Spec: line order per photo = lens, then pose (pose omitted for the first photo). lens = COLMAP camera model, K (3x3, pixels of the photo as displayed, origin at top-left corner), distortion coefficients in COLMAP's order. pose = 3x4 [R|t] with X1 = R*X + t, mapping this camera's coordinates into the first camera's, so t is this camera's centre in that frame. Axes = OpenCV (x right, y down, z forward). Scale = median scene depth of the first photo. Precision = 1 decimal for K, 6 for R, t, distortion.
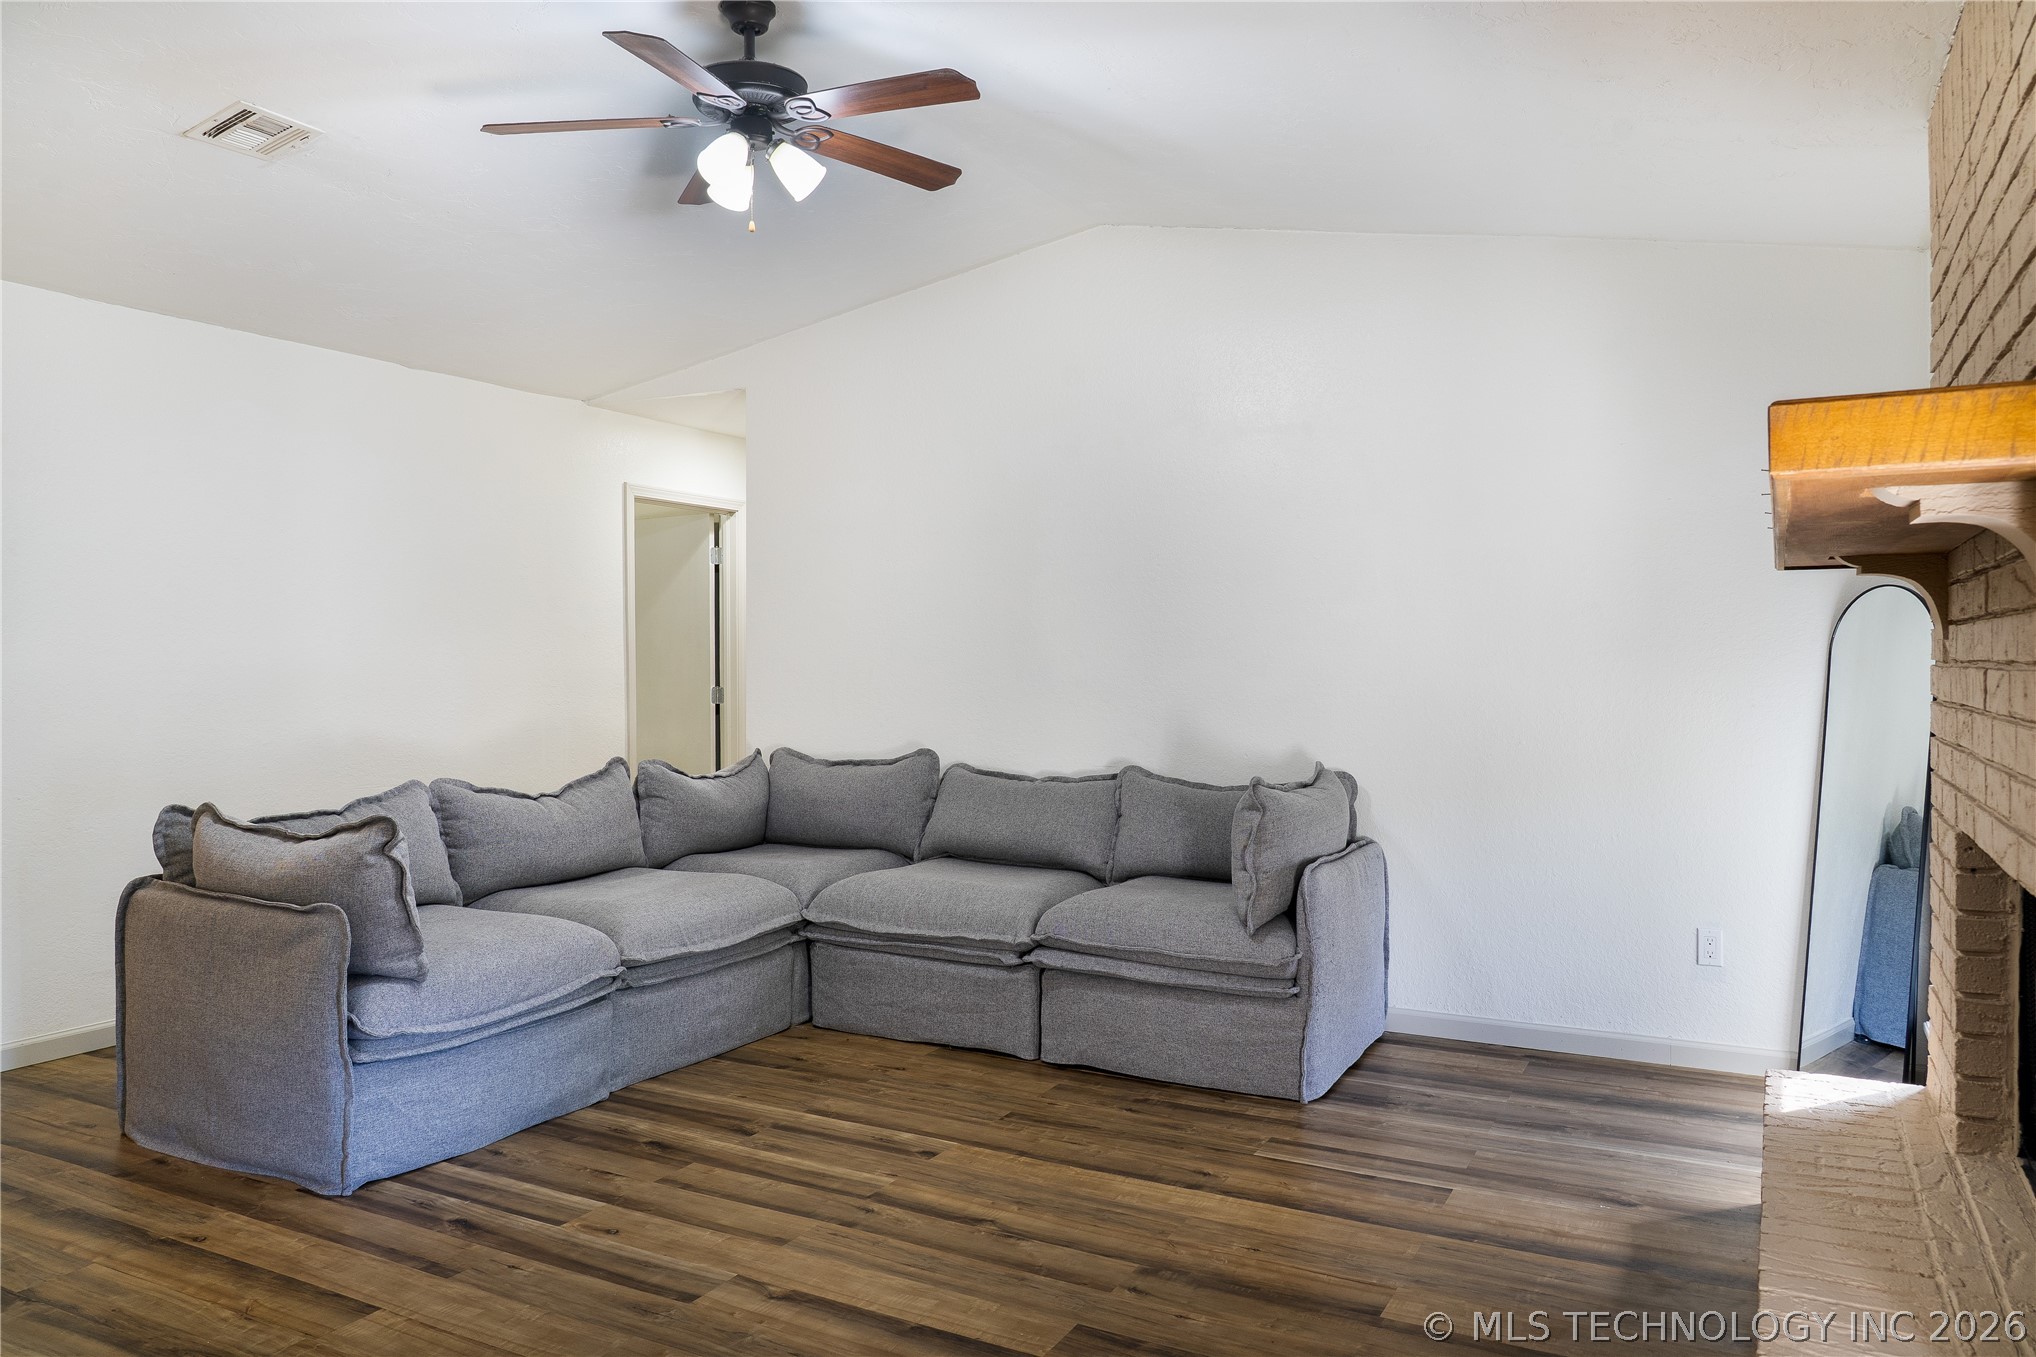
lens RADIAL K [[1417.1, 0, 1018.0], [0, 1417.1, 678.5], [0, 0, 1]] dist [-0.005515, 0.000640]
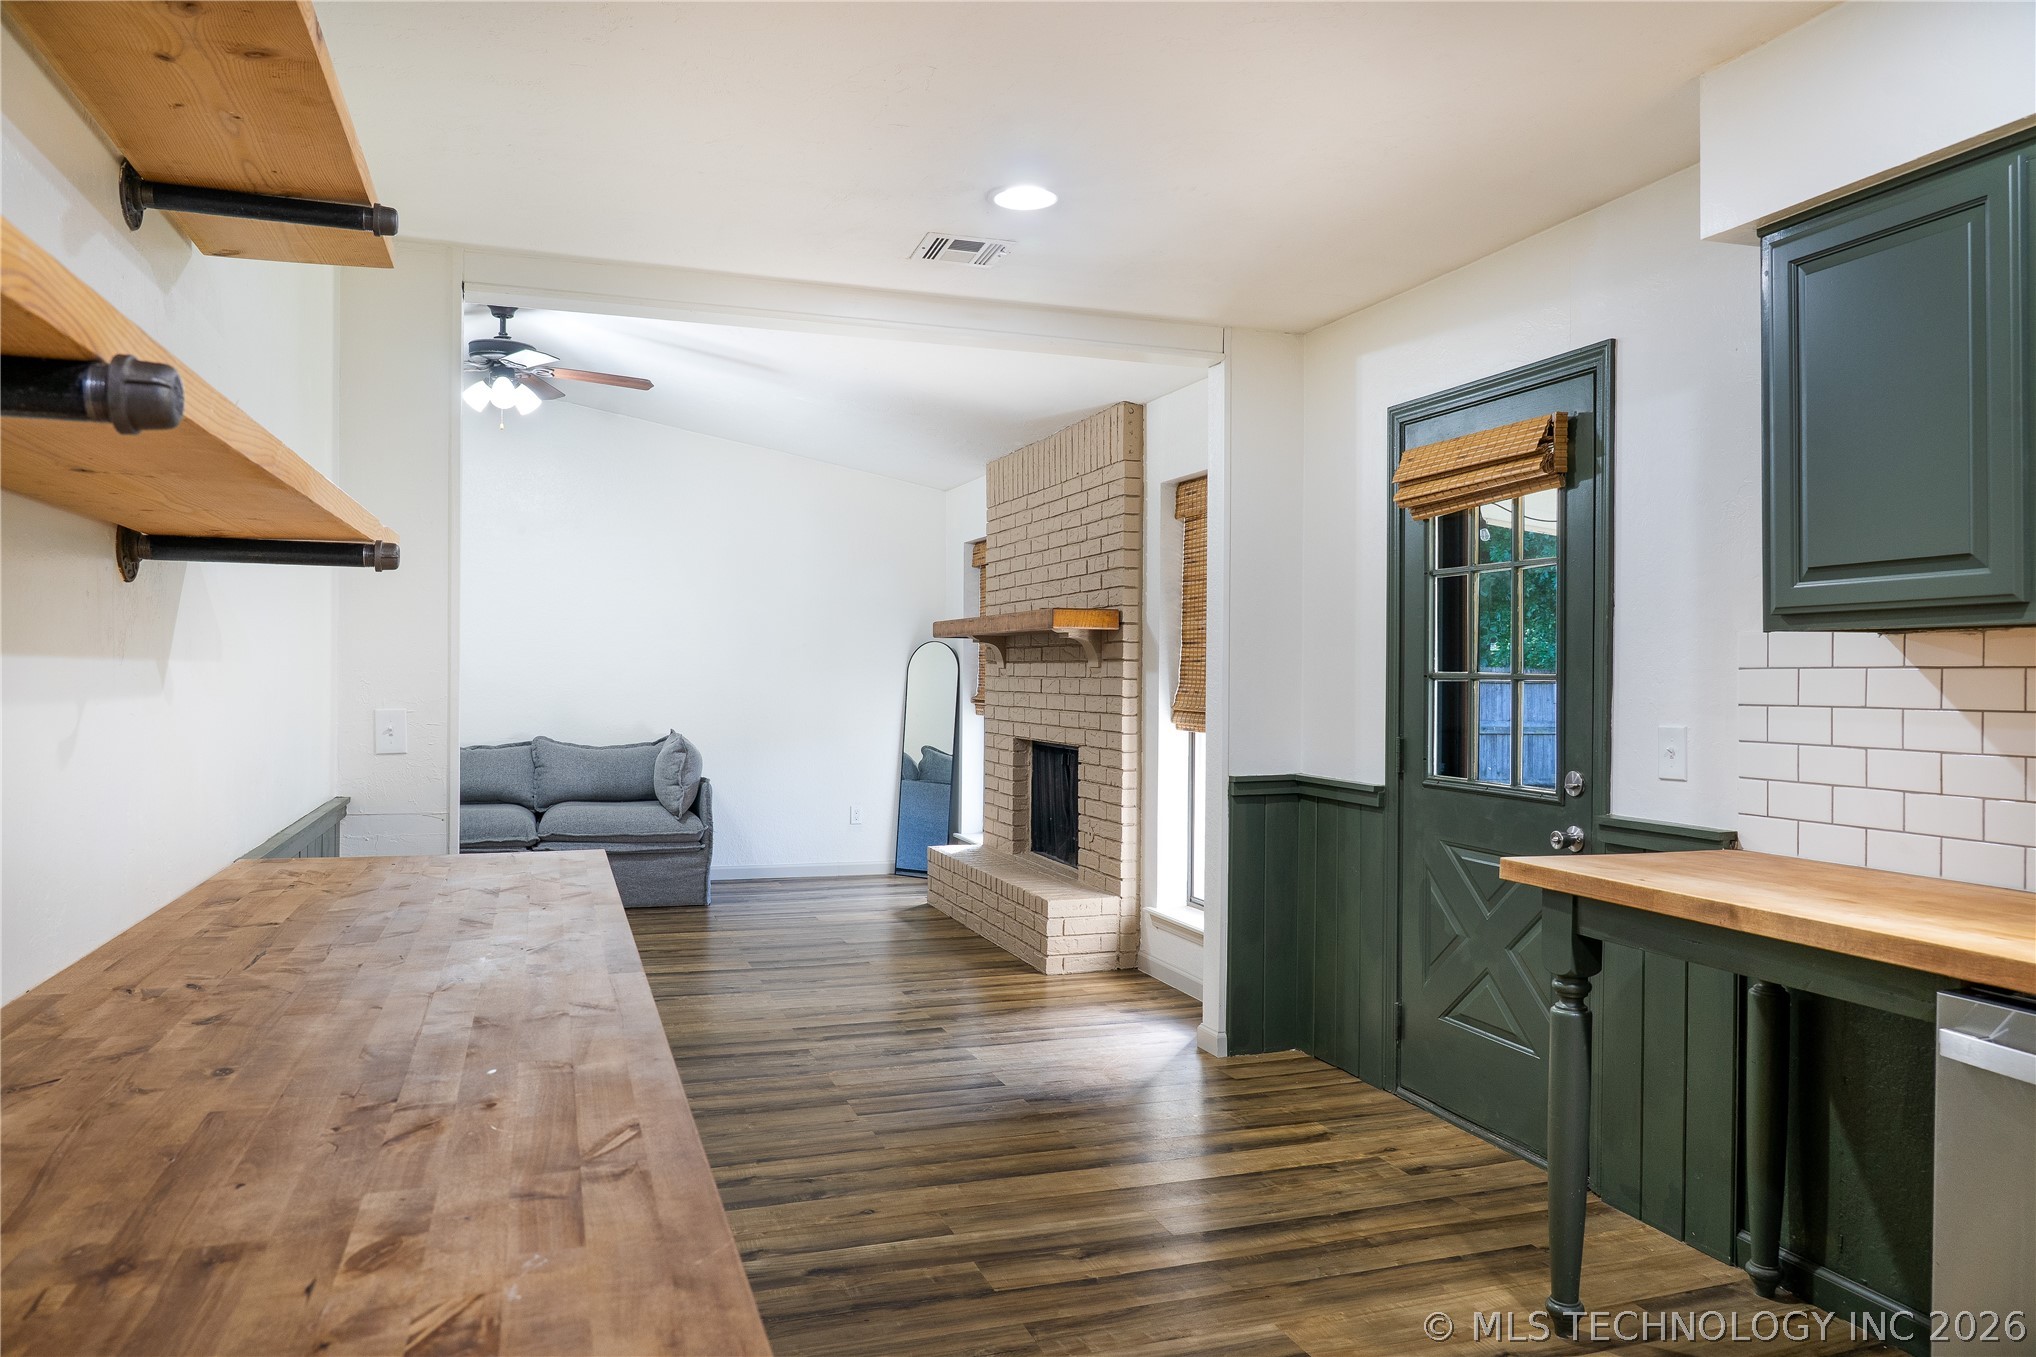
lens RADIAL K [[1362.8, 0, 1018.0], [0, 1362.8, 678.5], [0, 0, 1]] dist [-0.000548, 0.000140]
pose [[0.681064, 0.011033, 0.732141, -1.083021], [-0.006377, 0.999938, -0.009137, 0.012892], [-0.732196, 0.001555, 0.681092, -0.696822]]
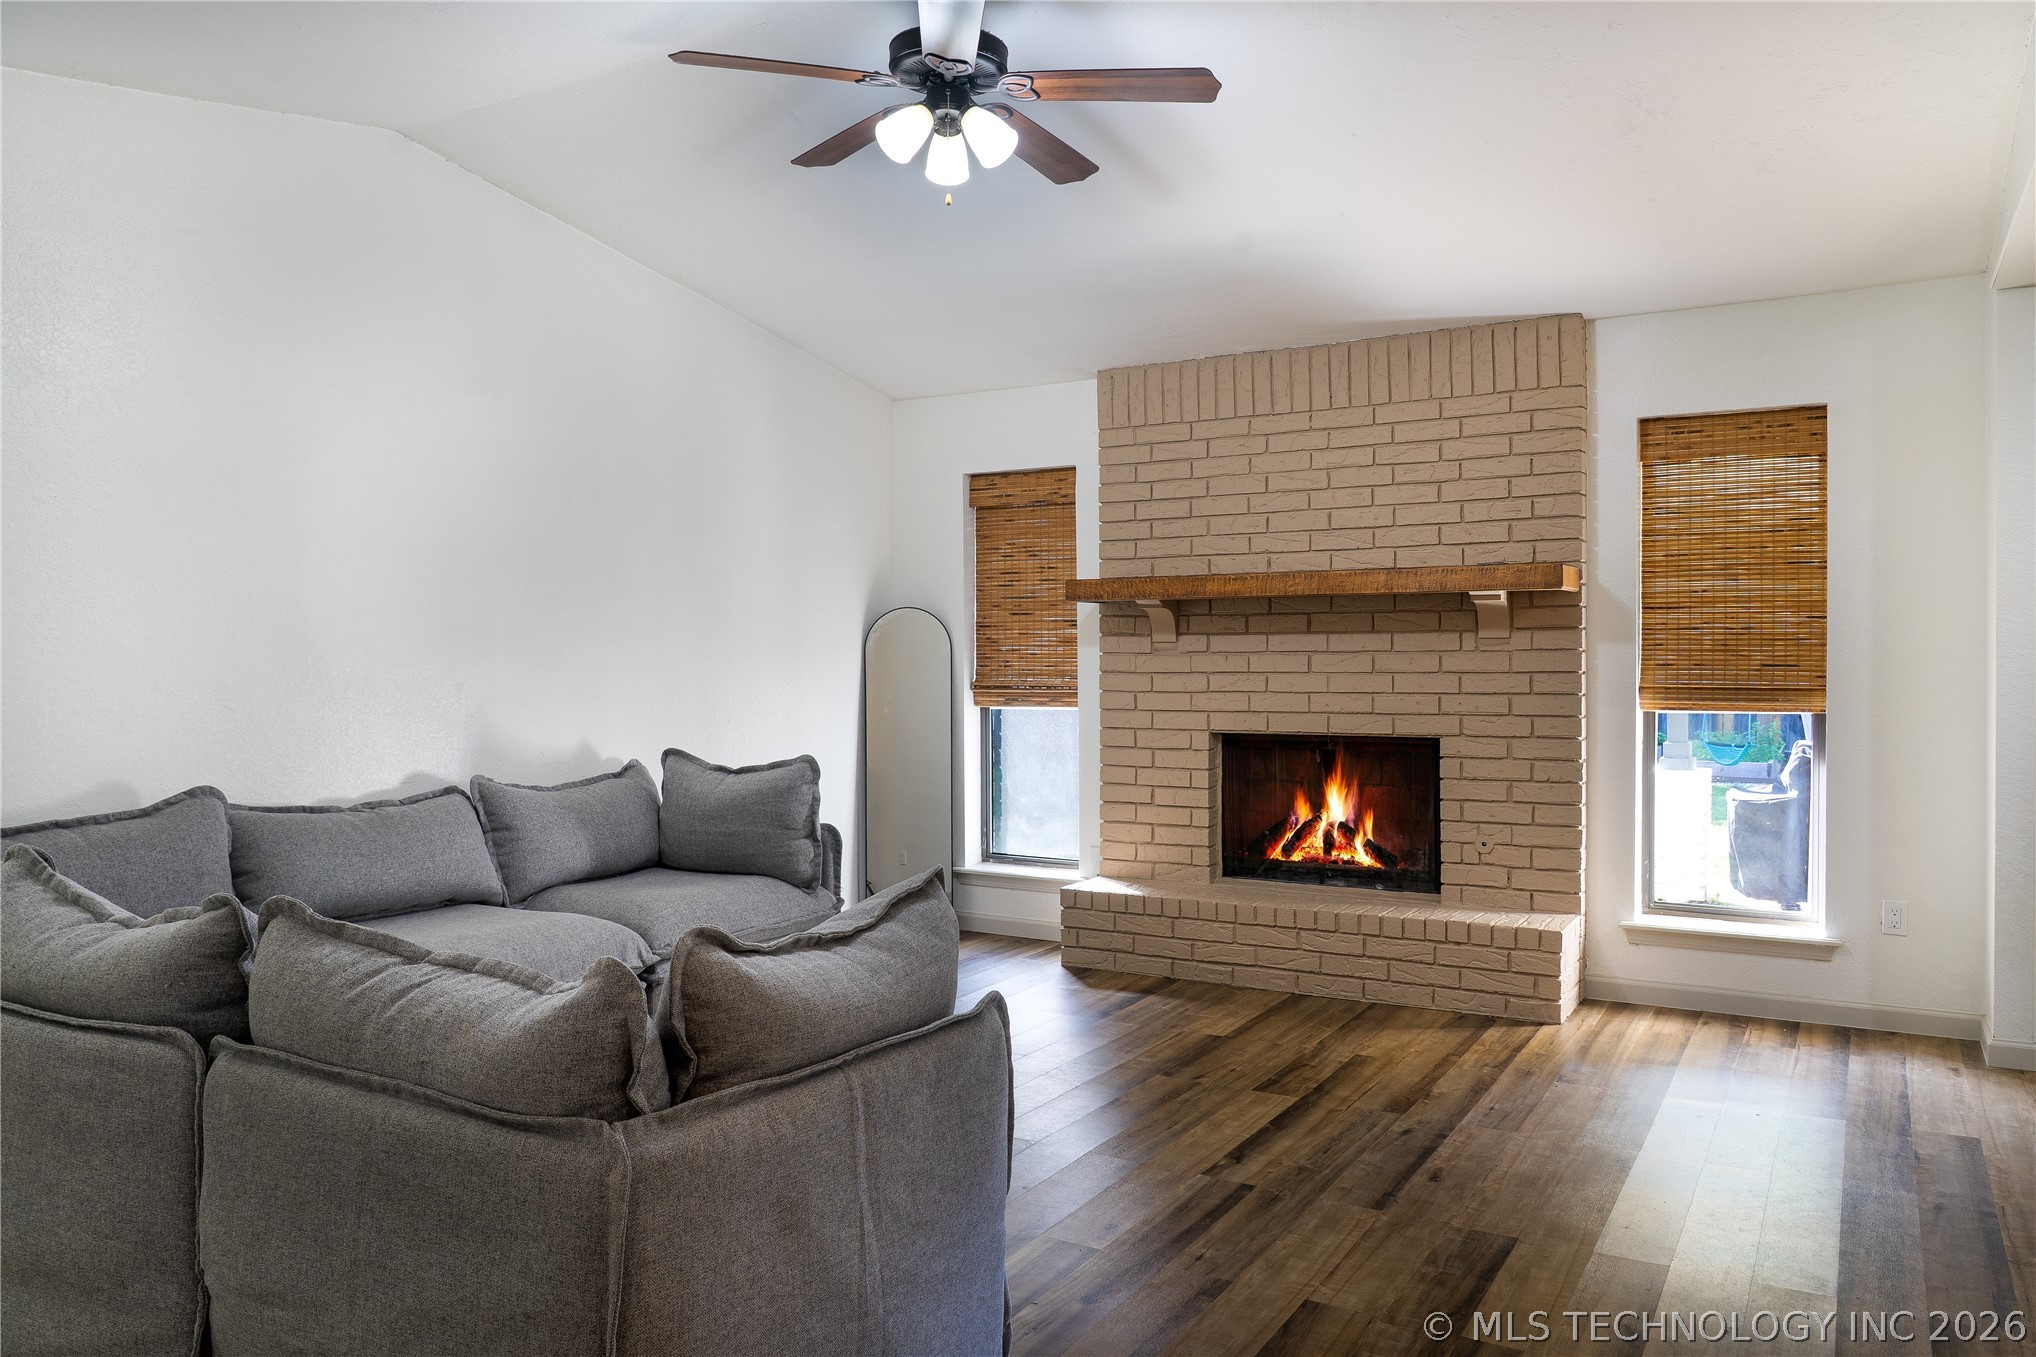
lens RADIAL K [[1417.1, 0, 1018.0], [0, 1417.1, 678.5], [0, 0, 1]] dist [-0.005515, 0.000640]
pose [[0.050734, -0.013869, 0.998616, -1.245132], [0.019362, 0.999729, 0.012901, -0.005786], [-0.998524, 0.018681, 0.050989, 0.984802]]
